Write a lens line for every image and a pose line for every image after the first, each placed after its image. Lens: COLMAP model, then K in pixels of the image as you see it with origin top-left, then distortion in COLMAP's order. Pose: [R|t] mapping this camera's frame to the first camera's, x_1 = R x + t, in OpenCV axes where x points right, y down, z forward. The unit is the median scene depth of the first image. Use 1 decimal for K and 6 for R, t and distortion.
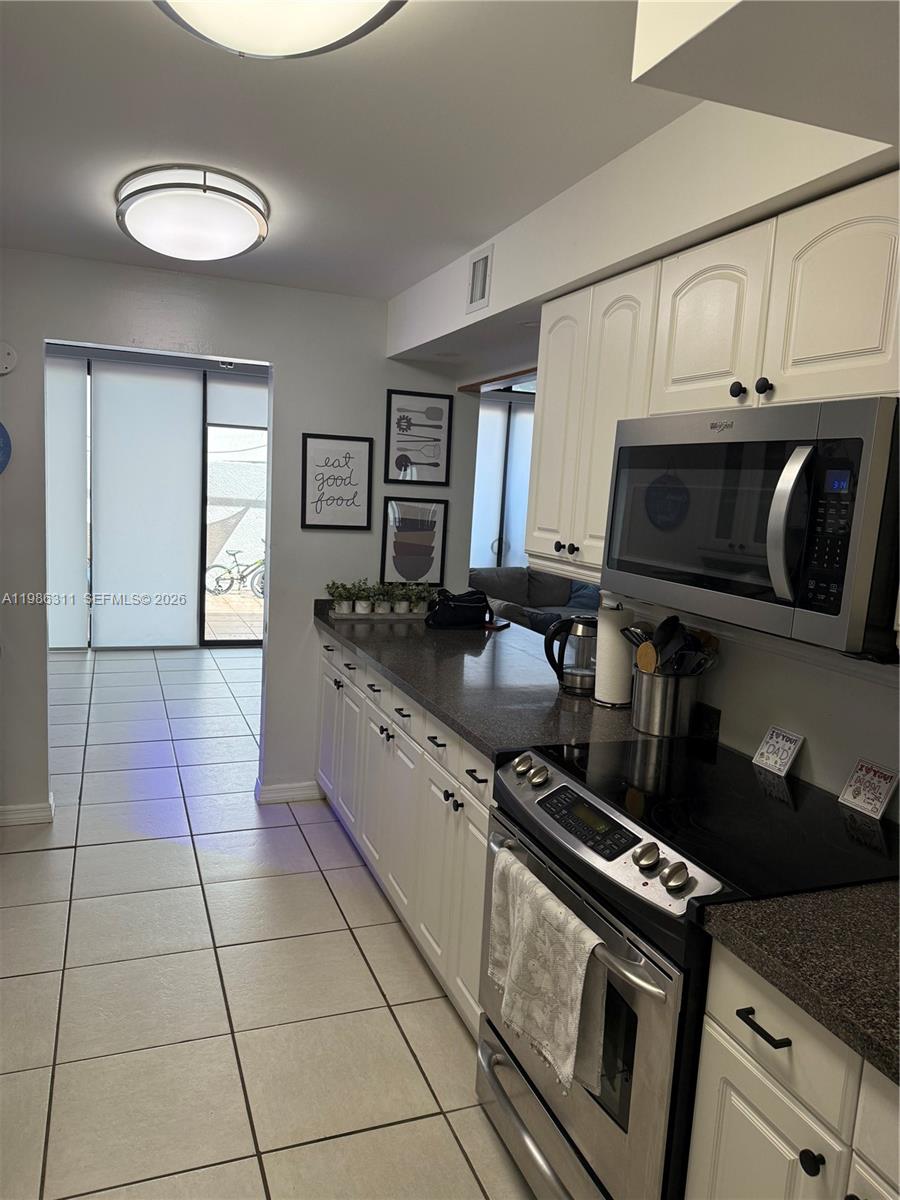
lens RADIAL K [[872.5, 0, 450.0], [0, 872.5, 600.0], [0, 0, 1]] dist [0.044469, -0.001257]
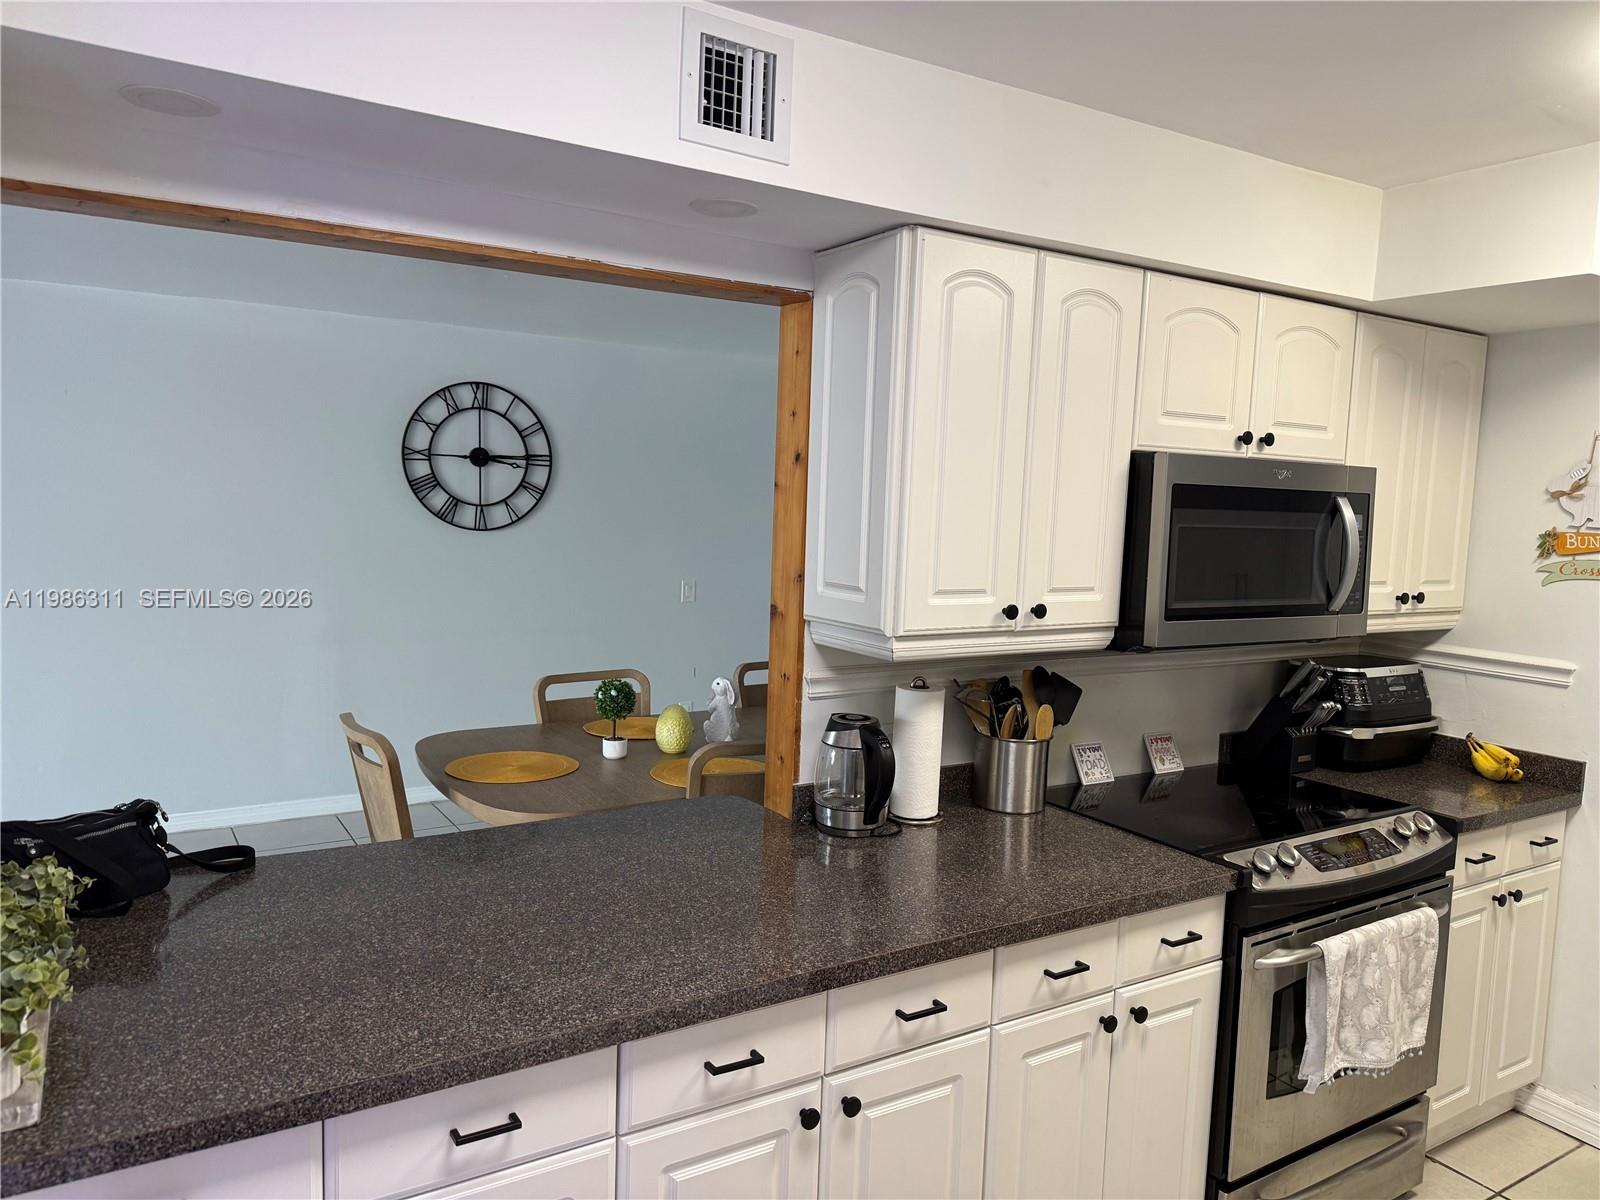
lens RADIAL K [[1129.6, 0, 801.1], [0, 1129.6, 607.2], [0, 0, 1]] dist [0.080829, -0.117537]
pose [[-0.199059, -0.153622, 0.967872, -0.778237], [0.087380, 0.980921, 0.173665, -0.257152], [-0.976084, 0.119142, -0.181837, 1.438412]]
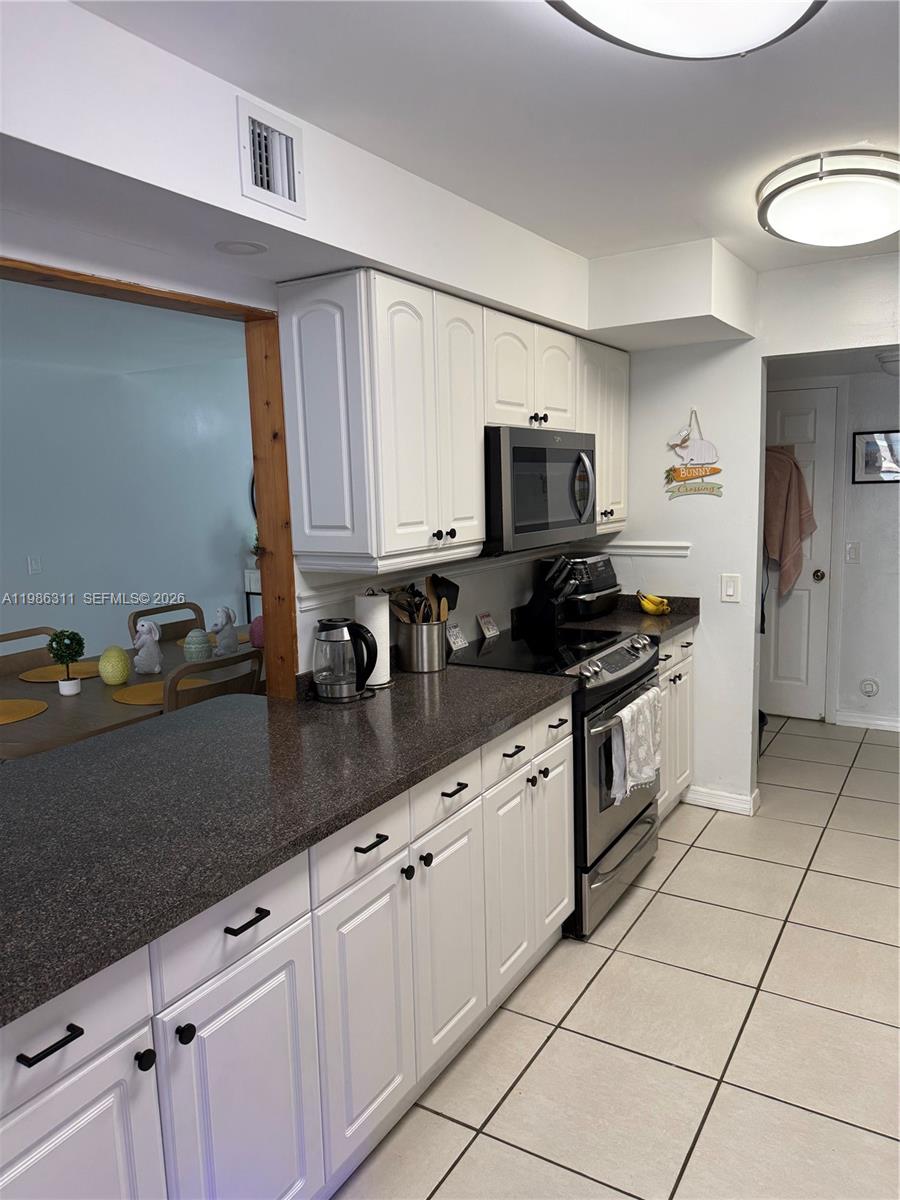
lens RADIAL K [[837.1, 0, 445.4], [0, 837.1, 601.0], [0, 0, 1]] dist [0.167805, -0.319977]
pose [[-0.610804, -0.145420, 0.778313, -0.739394], [0.101935, 0.960367, 0.259432, -0.268198], [-0.785193, 0.237799, -0.571773, 1.726205]]
